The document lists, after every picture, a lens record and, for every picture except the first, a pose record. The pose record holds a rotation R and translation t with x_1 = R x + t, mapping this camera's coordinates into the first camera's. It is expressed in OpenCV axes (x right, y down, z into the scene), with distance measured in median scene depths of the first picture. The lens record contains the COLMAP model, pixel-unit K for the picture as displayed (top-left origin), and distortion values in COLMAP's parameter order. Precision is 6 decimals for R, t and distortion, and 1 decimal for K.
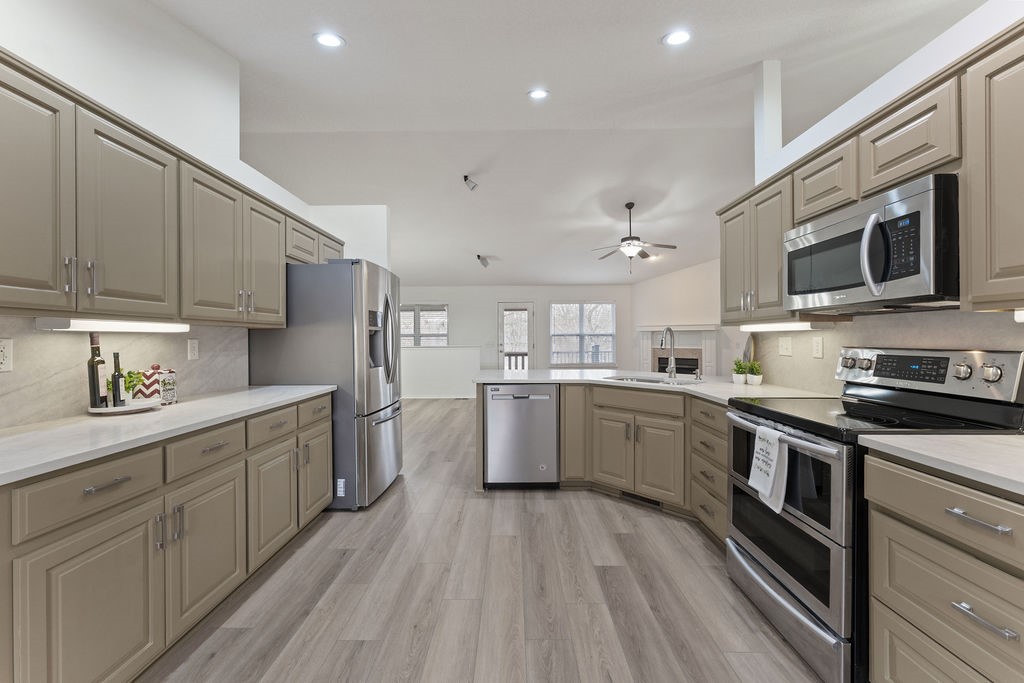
lens RADIAL K [[414.5, 0, 509.1], [0, 414.5, 339.8], [0, 0, 1]] dist [-0.001759, -0.000449]
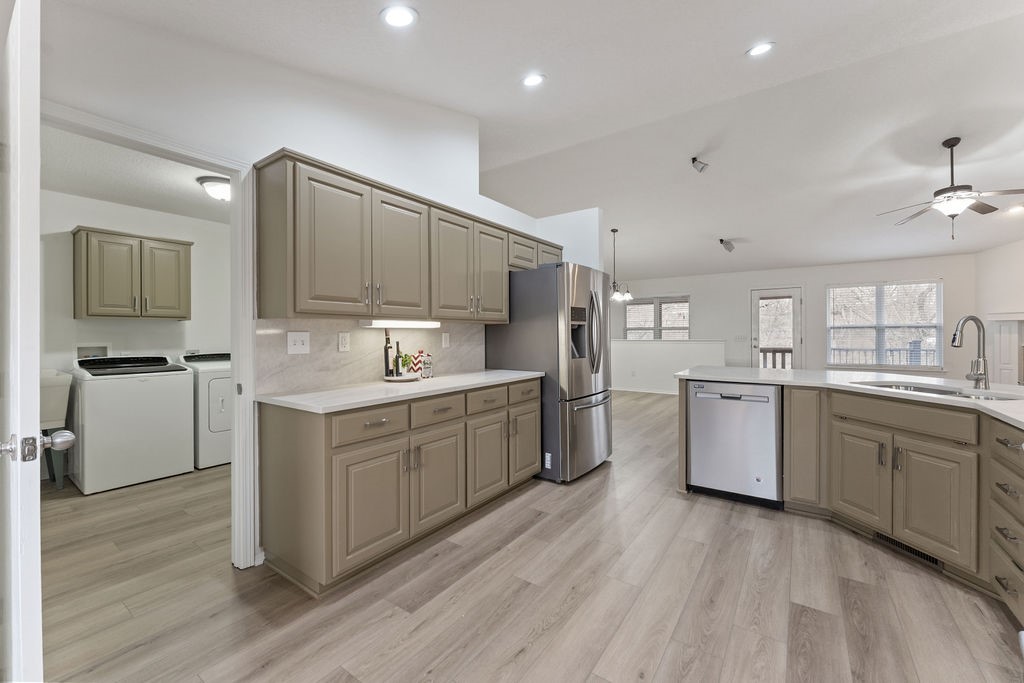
lens RADIAL K [[413.7, 0, 506.2], [0, 413.7, 334.3], [0, 0, 1]] dist [-0.000675, -0.000181]
pose [[0.820434, 0.002761, -0.571735, 0.179296], [-0.001067, 0.999994, 0.003298, -0.000526], [0.571740, -0.002095, 0.820432, -0.017639]]
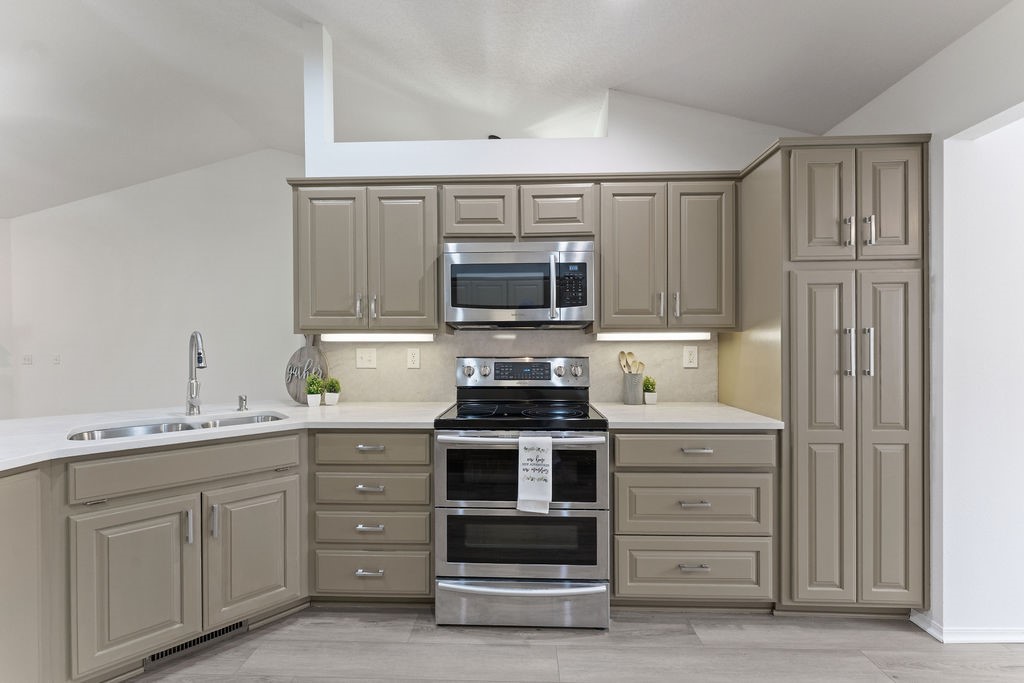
lens RADIAL K [[416.4, 0, 513.4], [0, 416.4, 348.6], [0, 0, 1]] dist [-0.002193, -0.000154]
pose [[0.020862, 0.000643, 0.999782, -0.268601], [0.004104, 0.999991, -0.000729, -0.003802], [-0.999774, 0.004119, 0.020859, 0.666944]]
